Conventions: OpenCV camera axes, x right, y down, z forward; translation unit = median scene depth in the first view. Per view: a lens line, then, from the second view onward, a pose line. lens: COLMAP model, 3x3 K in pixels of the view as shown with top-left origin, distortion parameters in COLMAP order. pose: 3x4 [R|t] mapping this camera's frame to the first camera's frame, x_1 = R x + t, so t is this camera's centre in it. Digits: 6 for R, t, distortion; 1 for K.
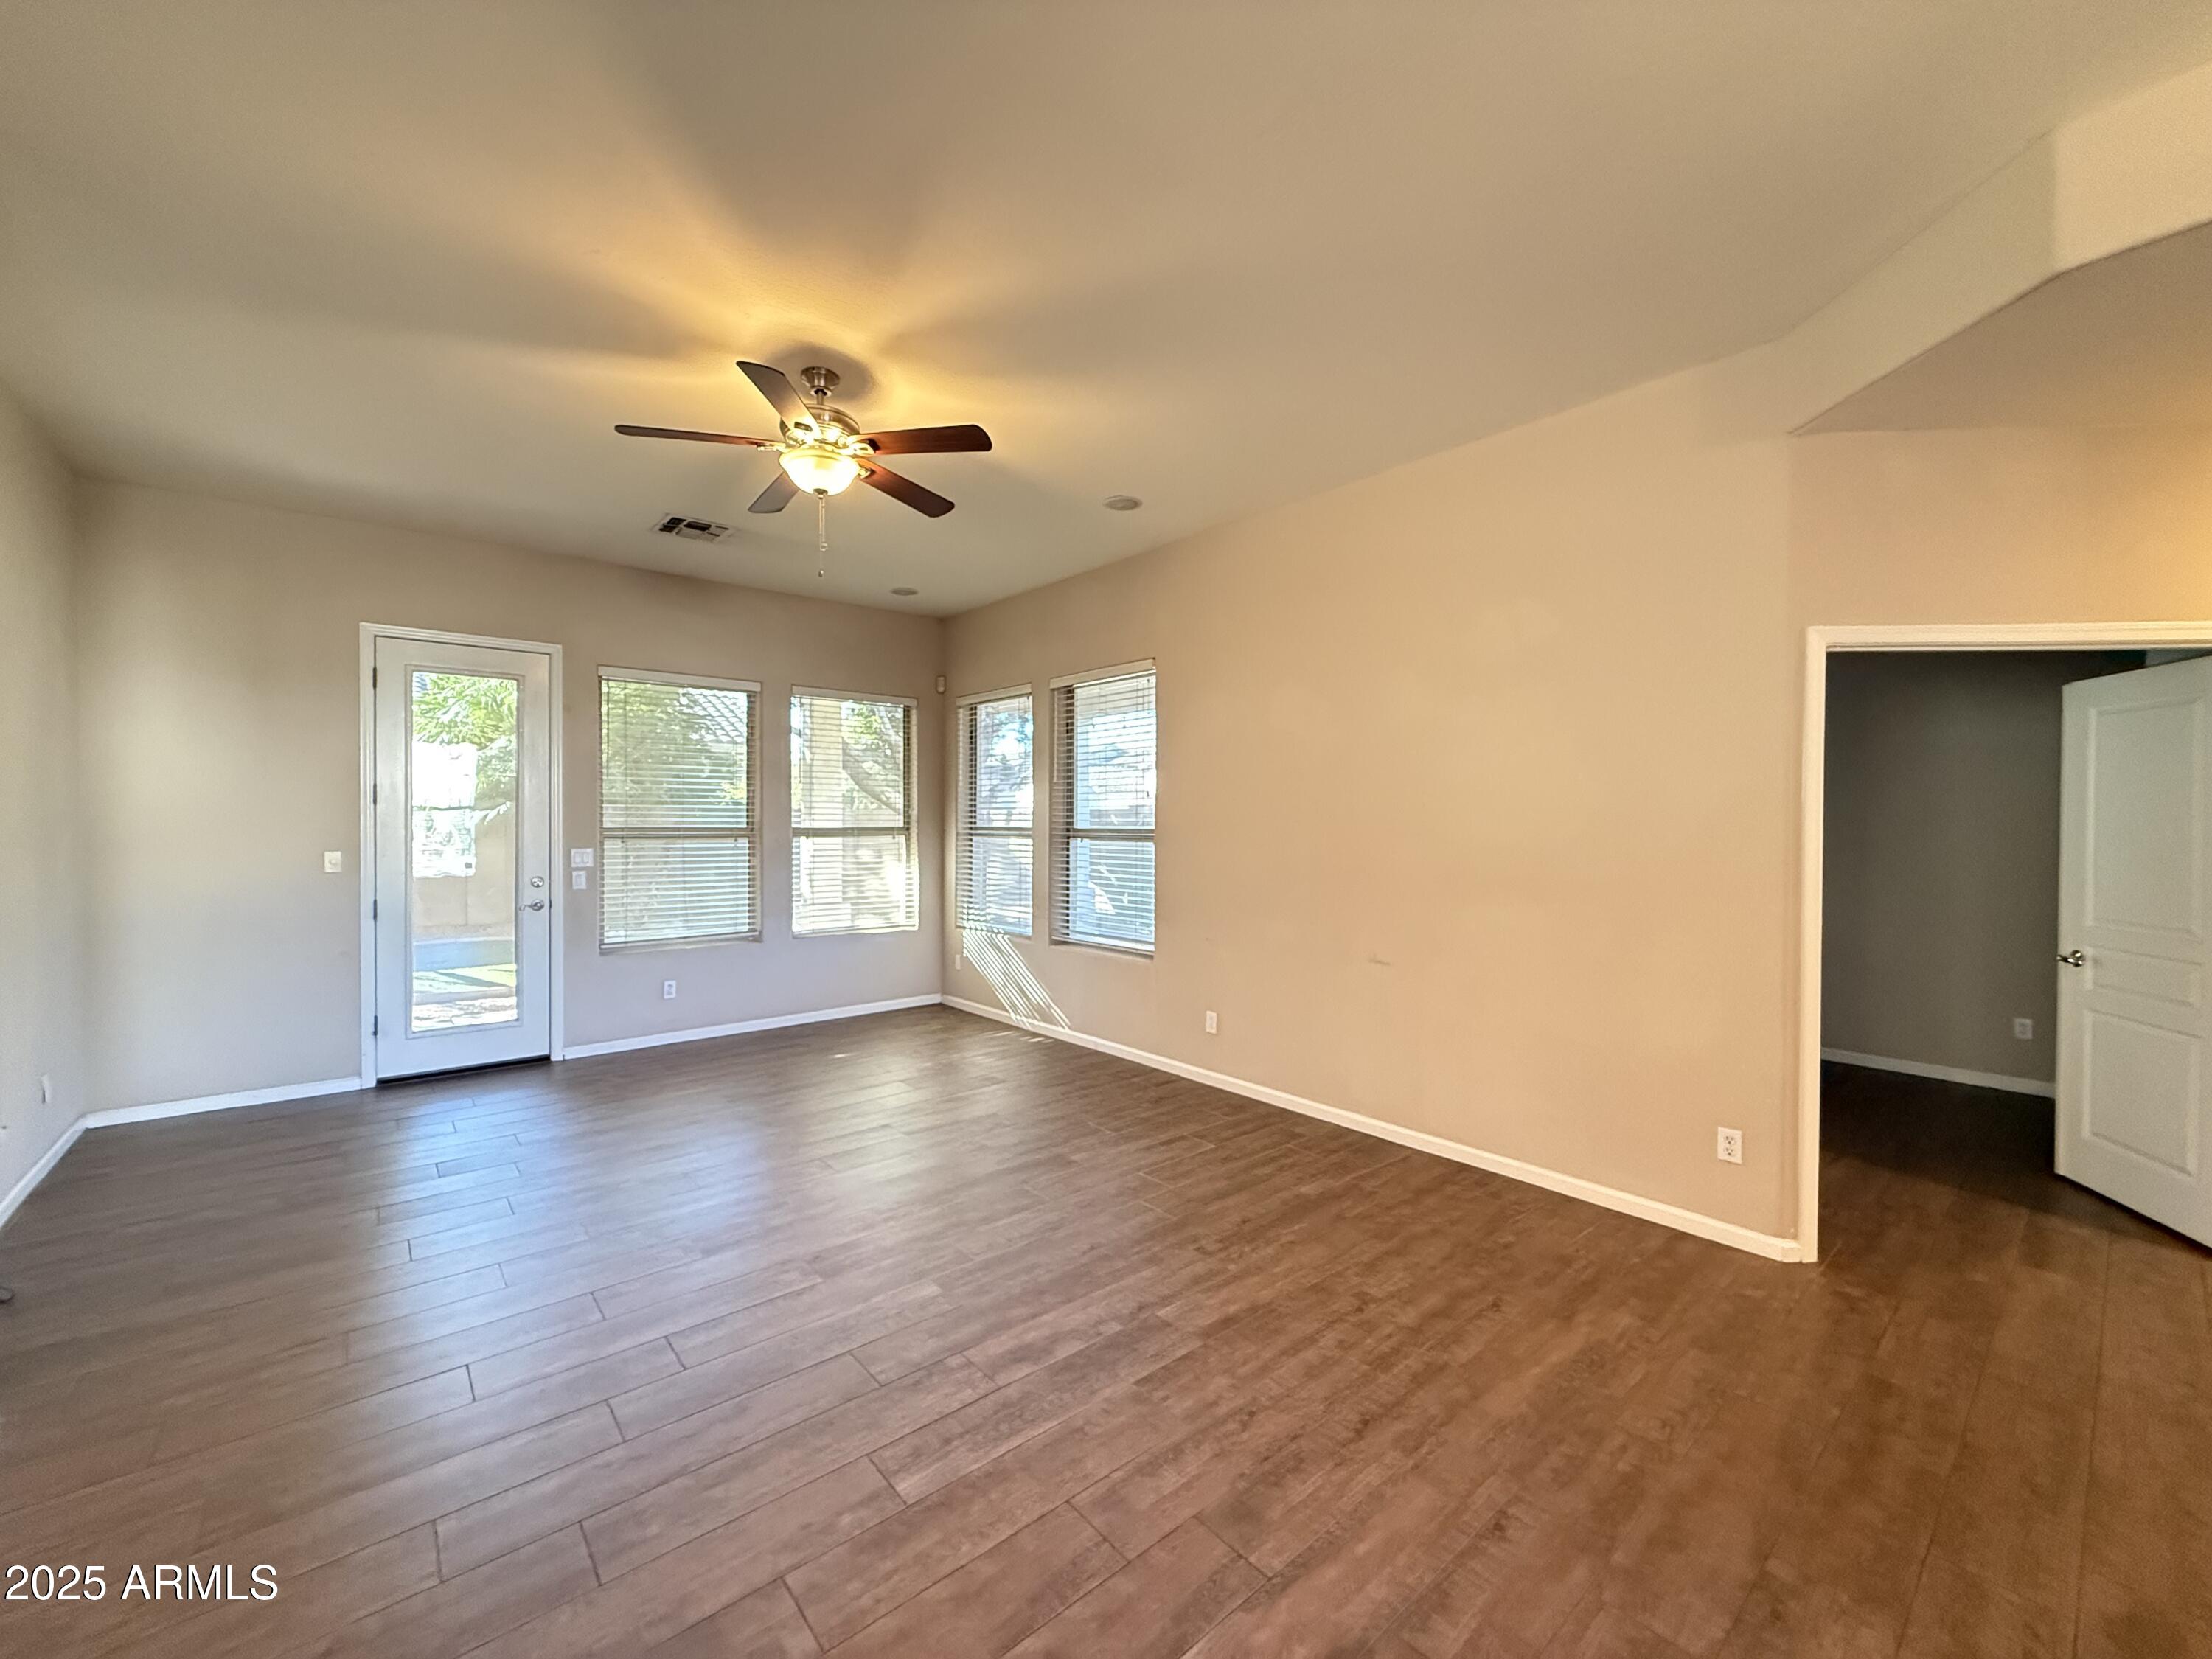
lens RADIAL K [[889.4, 0, 1117.3], [0, 889.4, 830.0], [0, 0, 1]] dist [-0.014155, -0.000238]
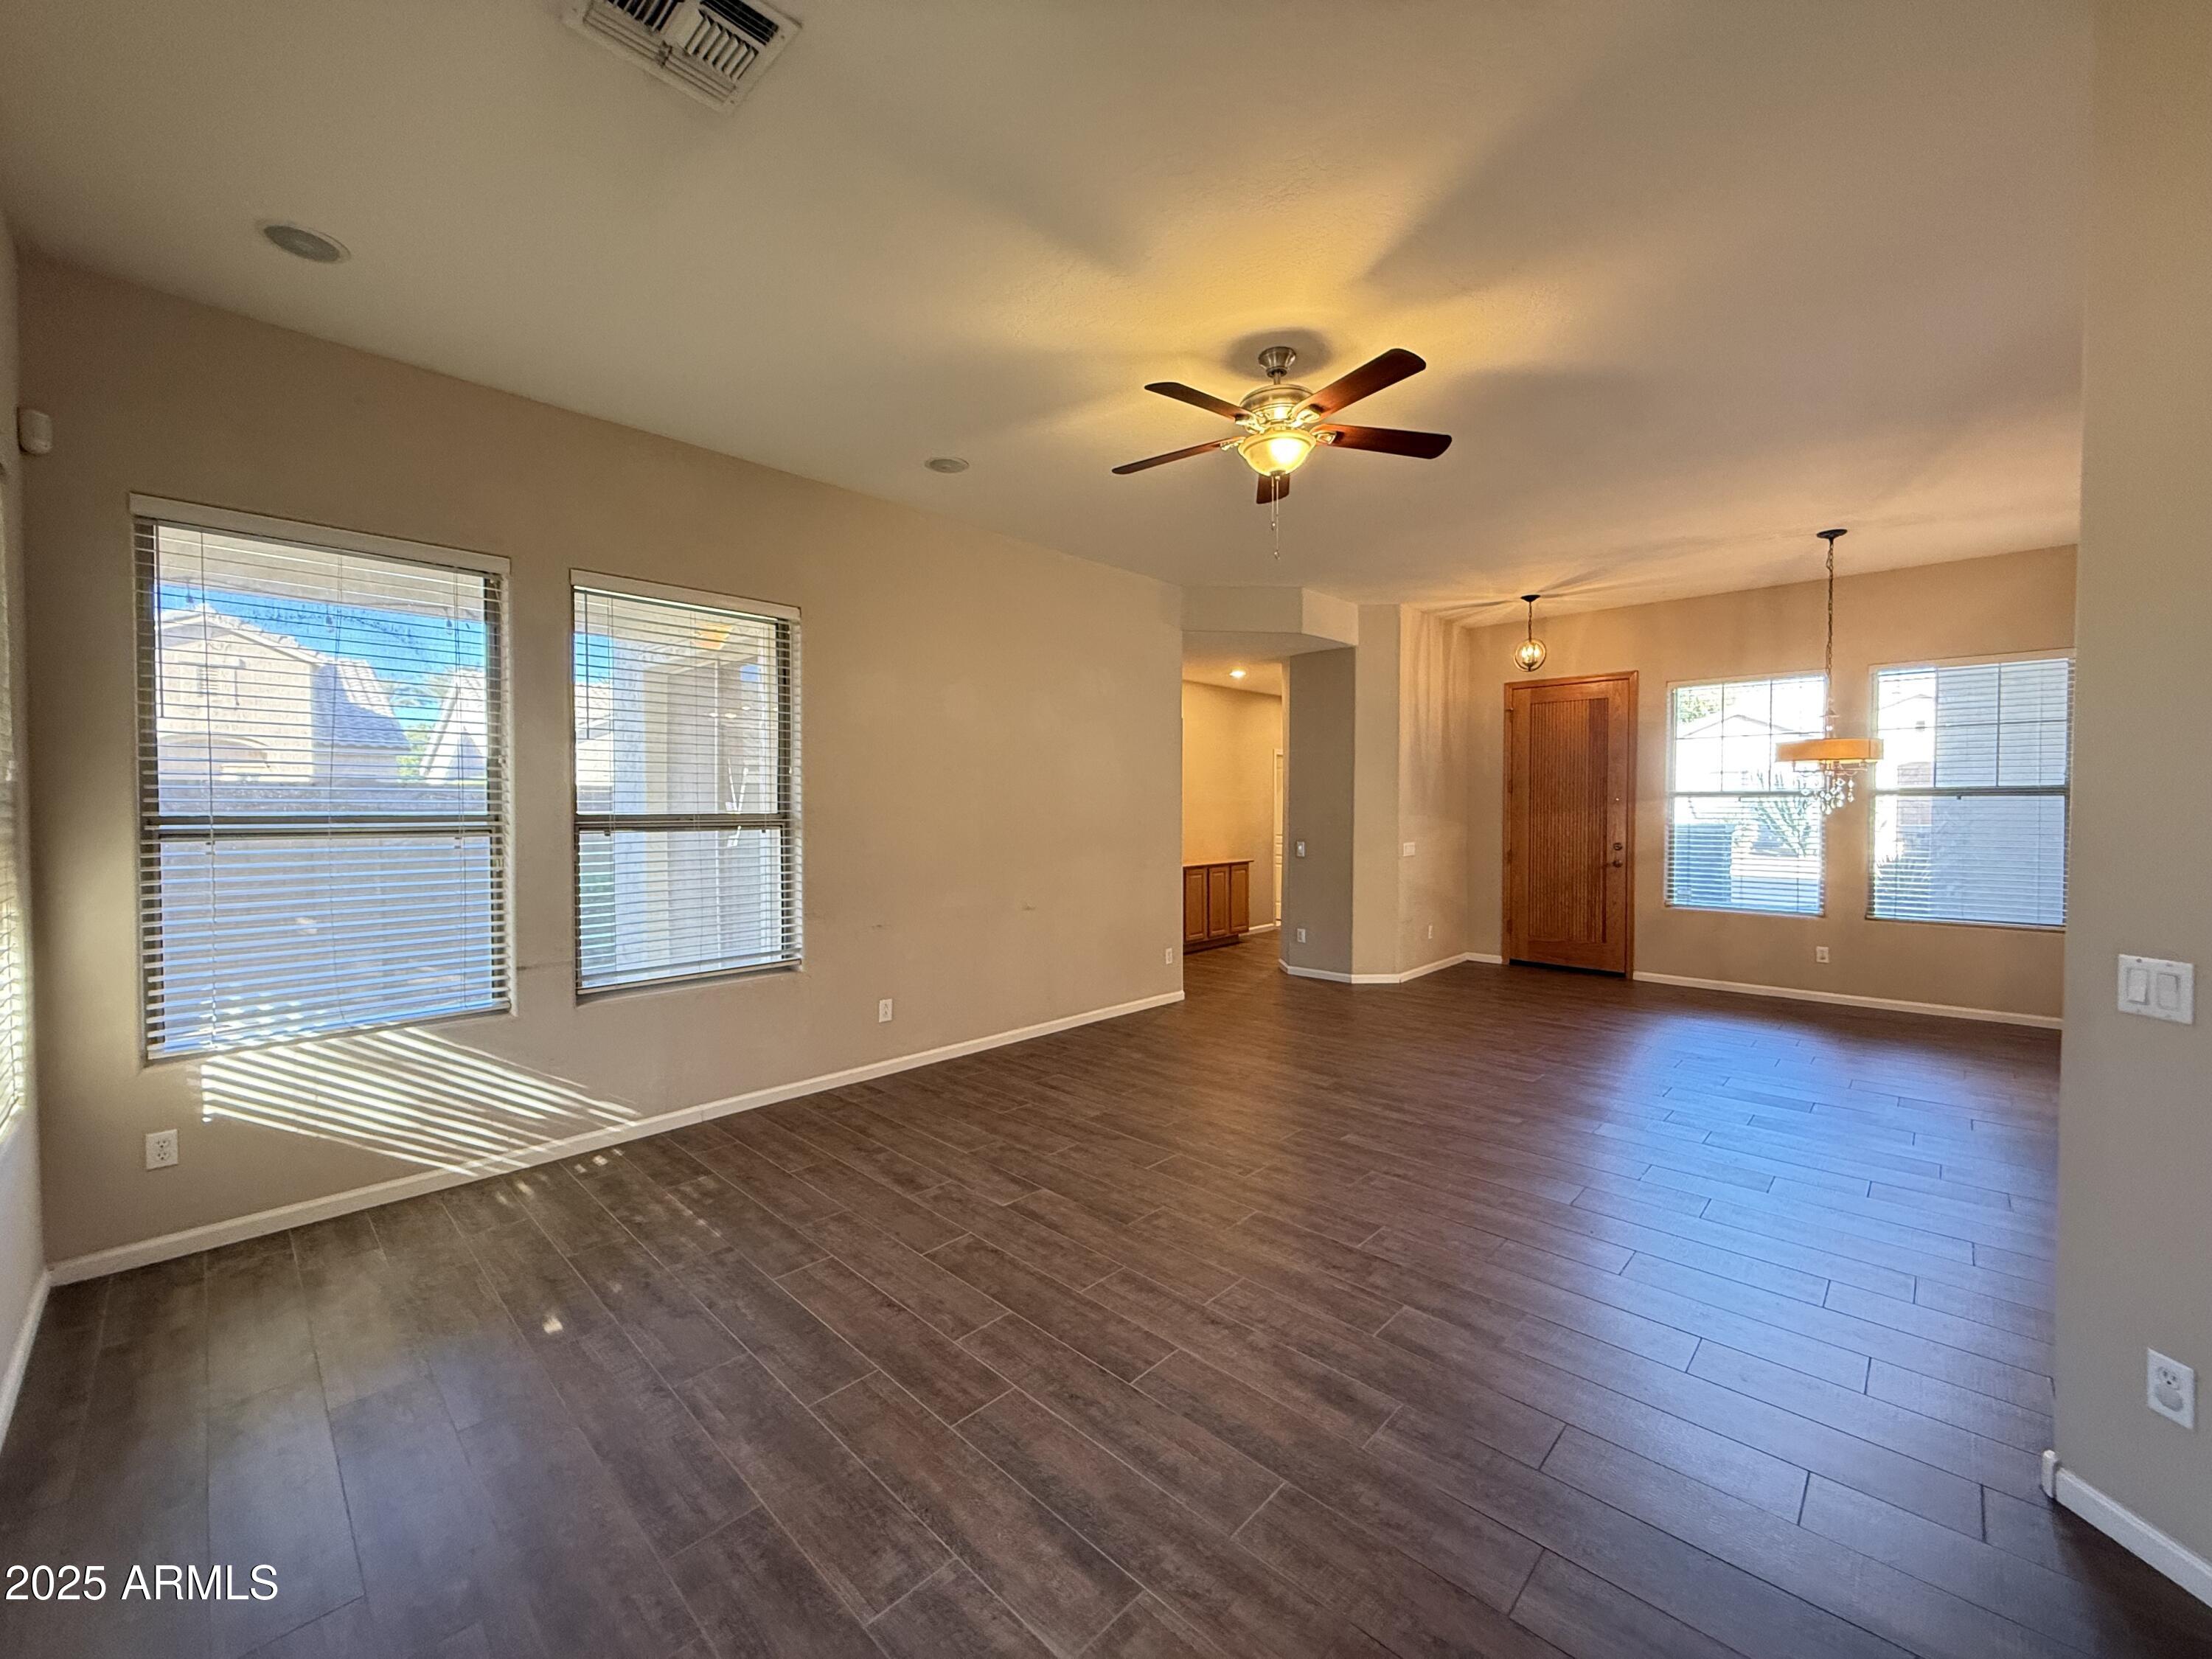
lens RADIAL K [[889.4, 0, 1099.3], [0, 889.4, 825.9], [0, 0, 1]] dist [-0.014155, -0.000238]
pose [[-0.094736, -0.027279, 0.995129, -0.936696], [0.011211, 0.999532, 0.028467, -0.010471], [-0.995439, 0.013853, -0.094386, 0.917180]]
